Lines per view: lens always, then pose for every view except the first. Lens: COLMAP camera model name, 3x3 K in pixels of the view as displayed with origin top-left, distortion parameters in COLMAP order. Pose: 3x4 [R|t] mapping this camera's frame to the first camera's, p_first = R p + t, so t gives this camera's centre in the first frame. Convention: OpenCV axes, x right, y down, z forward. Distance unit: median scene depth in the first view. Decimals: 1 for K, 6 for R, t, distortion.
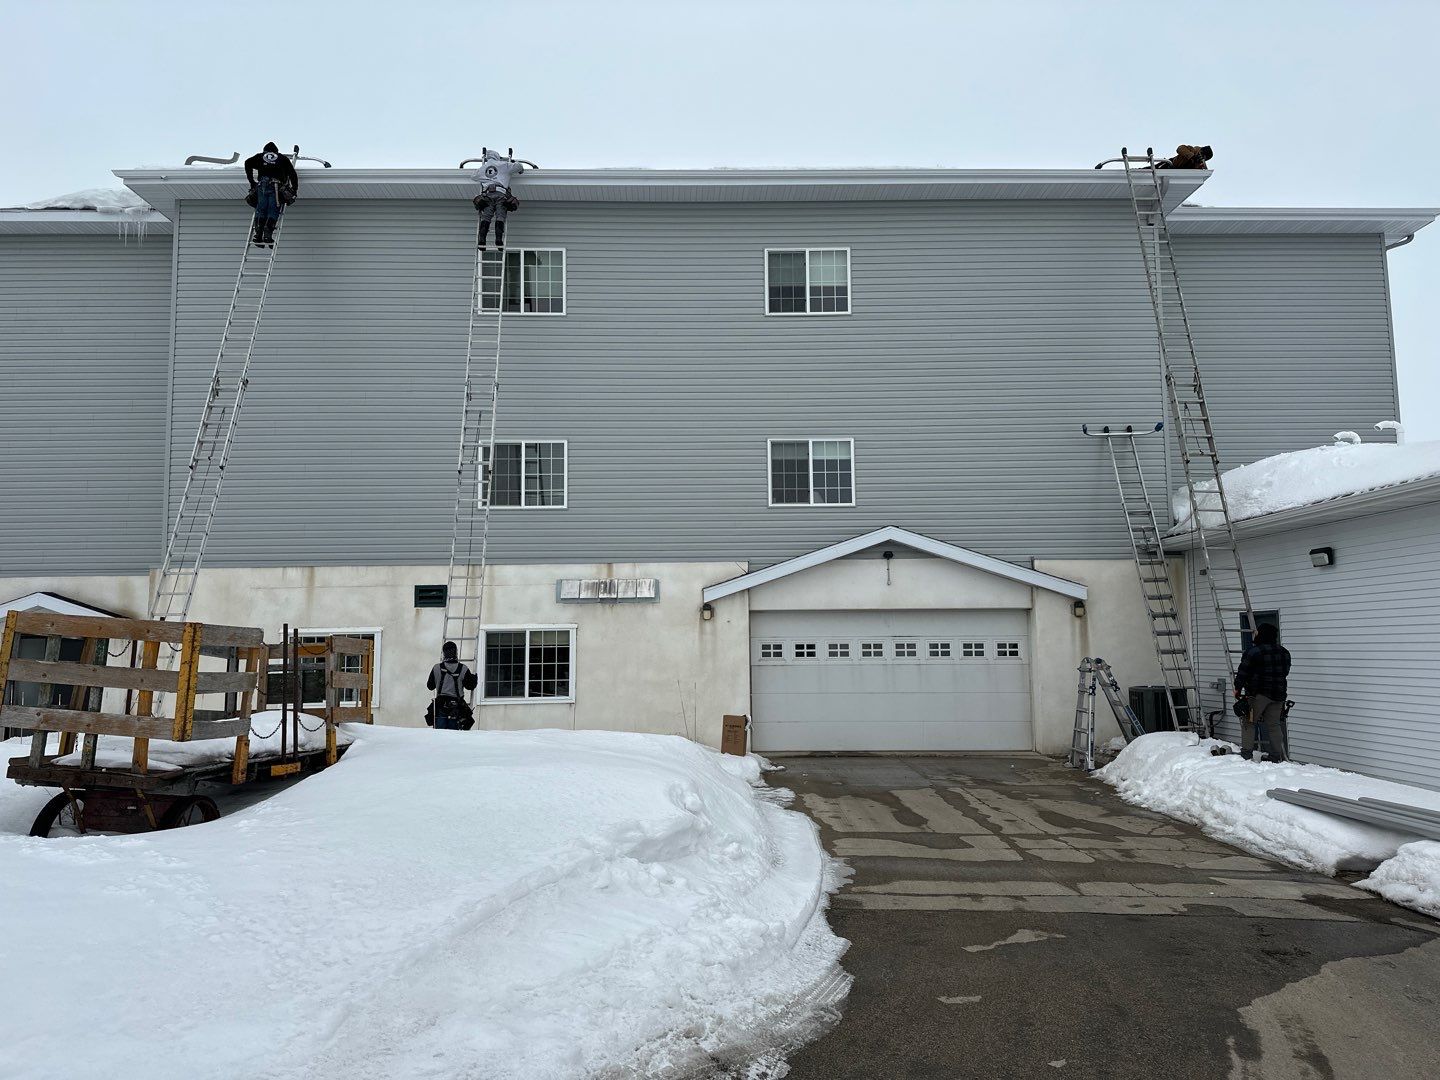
lens RADIAL K [[958.5, 0, 720.0], [0, 958.5, 540.0], [0, 0, 1]] dist [0.139232, -0.172420]
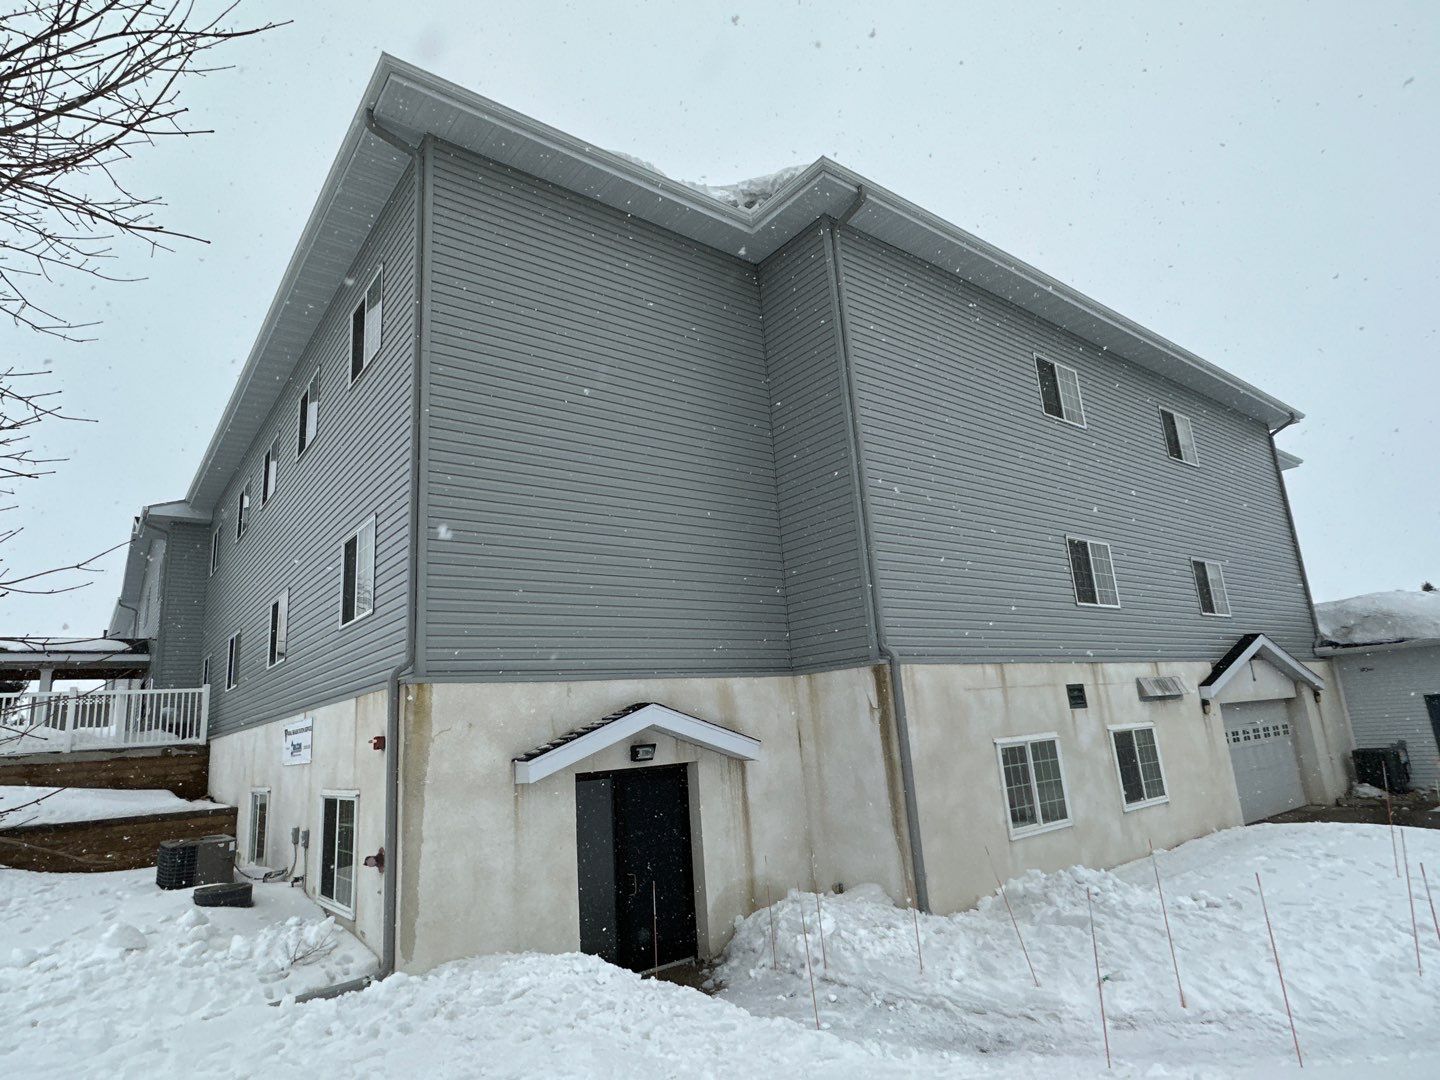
lens RADIAL K [[800.5, 0, 720.0], [0, 800.5, 540.0], [0, 0, 1]] dist [-0.001415, -0.000444]
pose [[0.794240, 0.097510, 0.599728, -1.049620], [-0.005431, 0.988138, -0.153469, 0.029091], [-0.607579, 0.118635, 0.785349, 0.584477]]
